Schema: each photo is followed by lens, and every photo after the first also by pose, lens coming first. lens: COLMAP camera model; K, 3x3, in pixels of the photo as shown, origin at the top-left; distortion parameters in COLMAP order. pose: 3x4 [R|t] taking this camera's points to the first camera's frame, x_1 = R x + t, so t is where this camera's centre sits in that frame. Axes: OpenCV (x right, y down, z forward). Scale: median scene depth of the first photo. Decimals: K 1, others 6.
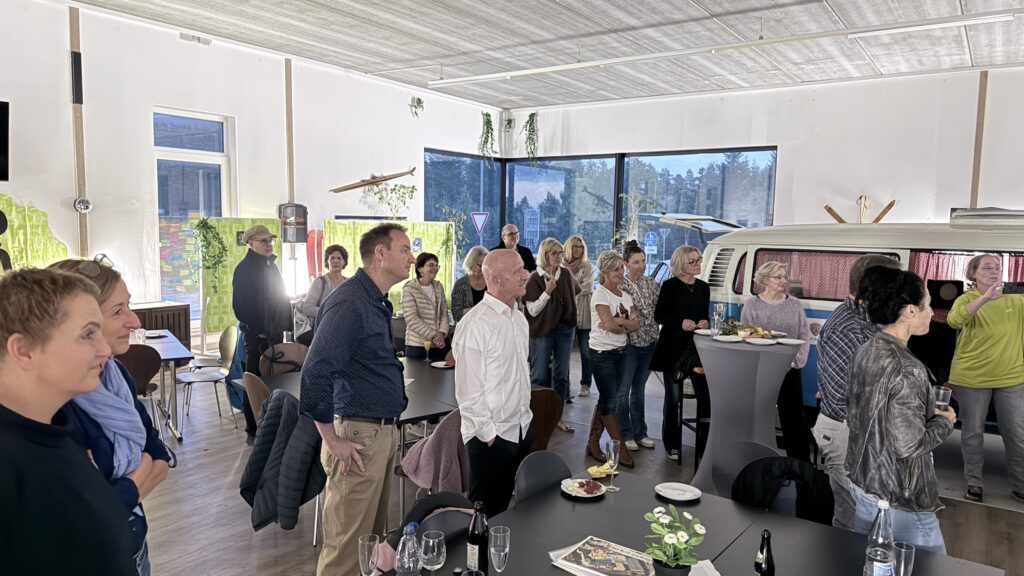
lens RADIAL K [[720.8, 0, 517.0], [0, 720.8, 303.1], [0, 0, 1]] dist [-0.005425, -0.021999]
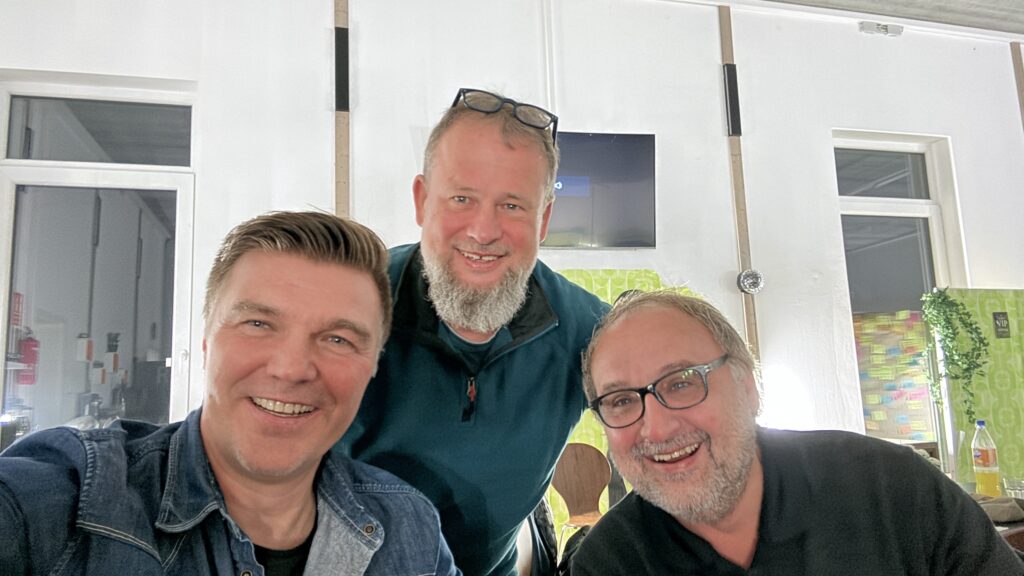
lens RADIAL K [[723.1, 0, 512.0], [0, 723.1, 288.0], [0, 0, 1]] dist [-0.007137, -0.000906]
pose [[0.750816, -0.139751, -0.645558, -0.315982], [-0.020520, 0.971954, -0.234276, 0.021665], [0.660192, 0.189145, 0.726891, 0.353674]]
